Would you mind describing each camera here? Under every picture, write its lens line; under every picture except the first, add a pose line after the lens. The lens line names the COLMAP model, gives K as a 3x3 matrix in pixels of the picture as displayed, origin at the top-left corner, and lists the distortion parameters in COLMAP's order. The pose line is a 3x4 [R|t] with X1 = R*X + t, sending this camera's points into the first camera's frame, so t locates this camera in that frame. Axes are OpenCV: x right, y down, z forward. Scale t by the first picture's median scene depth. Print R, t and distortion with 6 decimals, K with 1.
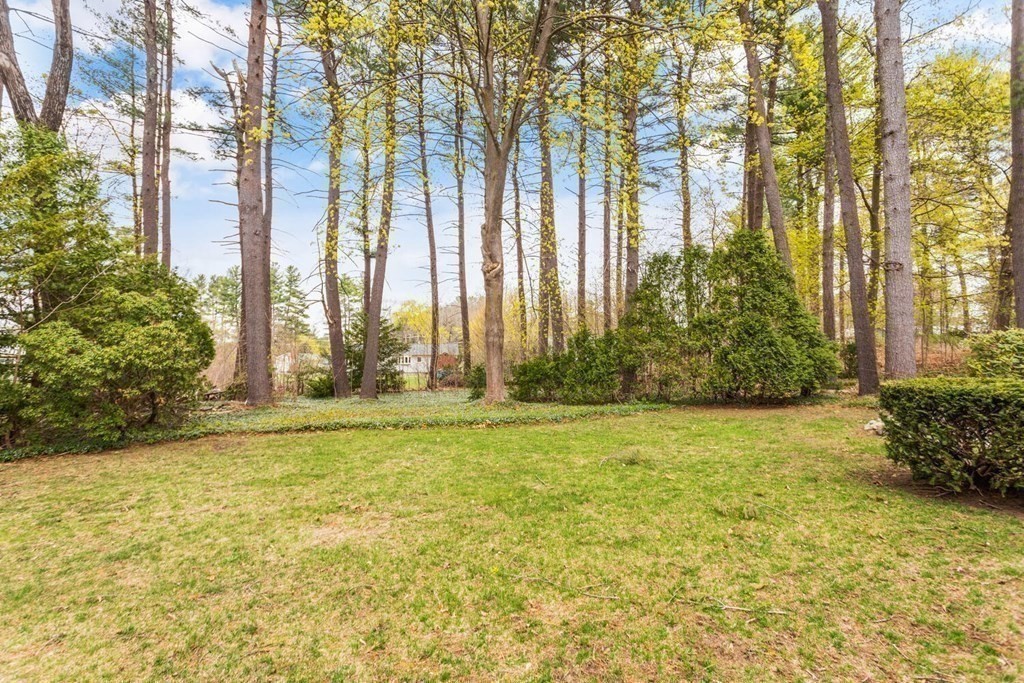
lens RADIAL K [[473.7, 0, 512.0], [0, 473.7, 338.2], [0, 0, 1]] dist [0.003741, 0.000827]
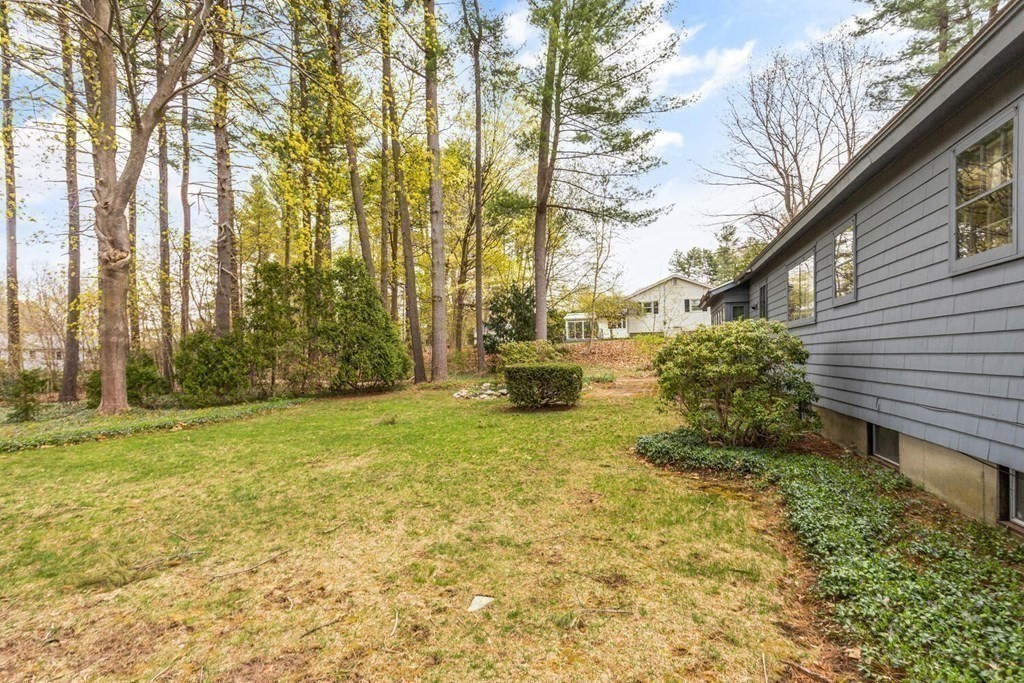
lens RADIAL K [[473.7, 0, 512.0], [0, 473.7, 338.2], [0, 0, 1]] dist [0.003741, 0.000827]
pose [[0.565590, 0.025616, 0.824289, -0.343004], [-0.021159, 0.999639, -0.016547, -0.000315], [-0.824415, -0.008082, 0.565928, -0.088130]]
